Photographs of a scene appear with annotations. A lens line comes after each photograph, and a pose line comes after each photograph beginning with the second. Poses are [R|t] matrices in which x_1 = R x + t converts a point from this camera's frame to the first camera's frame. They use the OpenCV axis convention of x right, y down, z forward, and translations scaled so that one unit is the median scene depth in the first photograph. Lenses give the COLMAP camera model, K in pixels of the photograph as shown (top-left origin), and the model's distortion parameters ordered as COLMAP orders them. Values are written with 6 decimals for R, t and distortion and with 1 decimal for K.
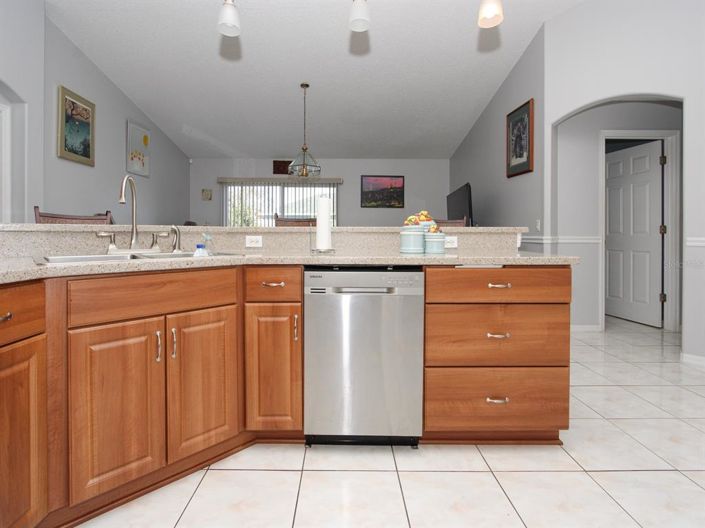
lens RADIAL K [[340.8, 0, 346.8], [0, 340.8, 232.5], [0, 0, 1]] dist [-0.003987, -0.000171]
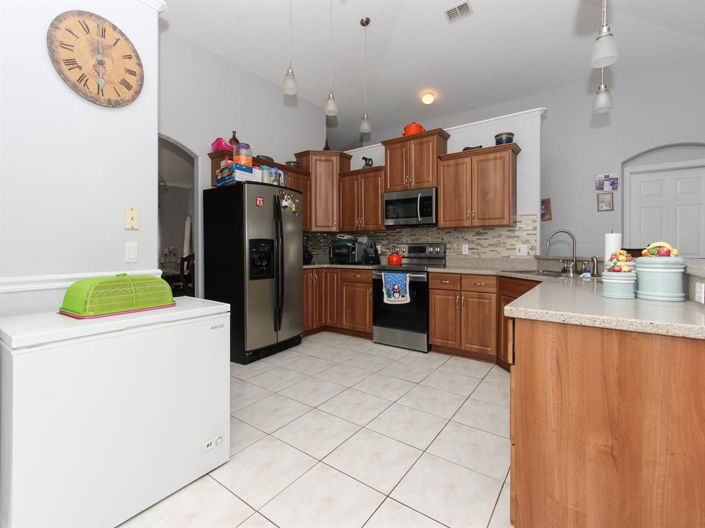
lens RADIAL K [[335.1, 0, 352.2], [0, 335.1, 242.8], [0, 0, 1]] dist [0.003445, 0.000655]
pose [[-0.581418, -0.013312, -0.813496, 0.849429], [0.000537, 0.999860, -0.016745, -0.036976], [0.813605, -0.010173, -0.581329, 0.650267]]
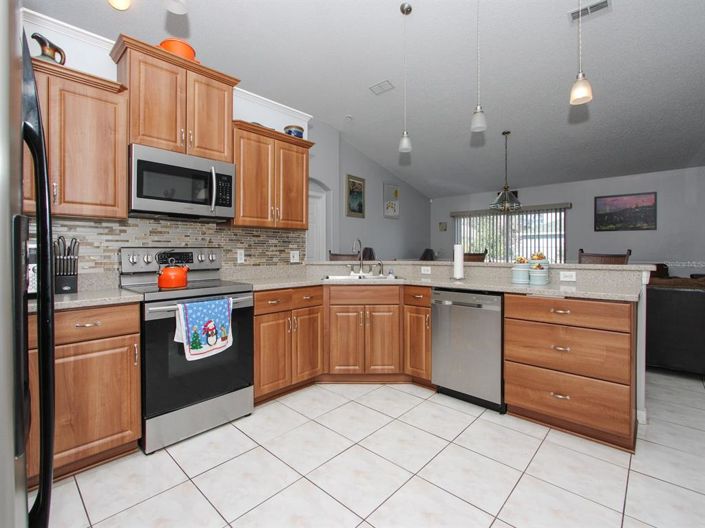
lens RADIAL K [[335.9, 0, 349.4], [0, 335.9, 254.2], [0, 0, 1]] dist [-0.001717, -0.000286]
pose [[0.730333, 0.001490, -0.683090, 0.406007], [0.004303, 0.999968, 0.006782, -0.045819], [0.683078, -0.007893, 0.730303, -0.297190]]
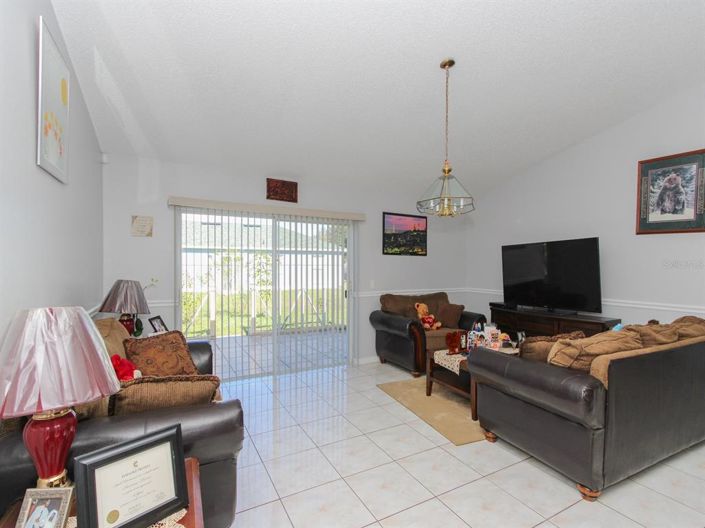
lens RADIAL K [[340.4, 0, 352.5], [0, 340.4, 264.0], [0, 0, 1]] dist [-0.003395, -0.000172]
pose [[0.878276, 0.003530, 0.478140, -0.854924], [-0.001075, 0.999985, -0.005409, -0.109245], [-0.478152, 0.004237, 0.878267, 0.834286]]
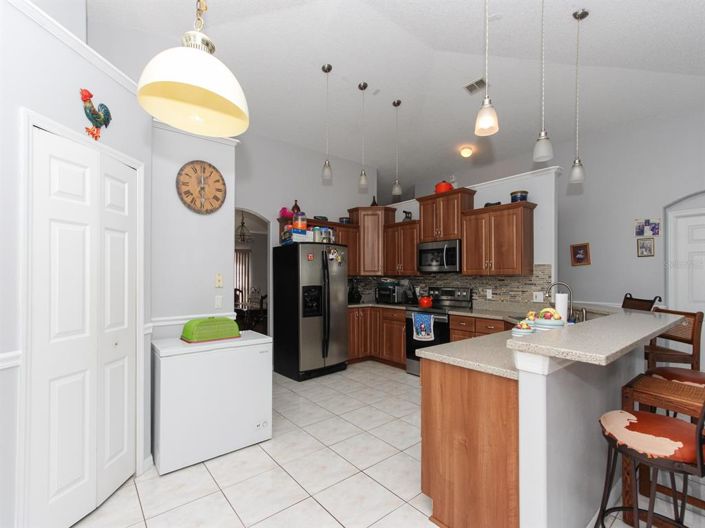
lens RADIAL K [[340.4, 0, 352.5], [0, 340.4, 264.0], [0, 0, 1]] dist [-0.003395, -0.000172]
pose [[-0.768793, -0.024639, -0.639023, 0.930261], [-0.001994, 0.999345, -0.036134, -0.113018], [0.639494, -0.026505, -0.768339, 1.021590]]
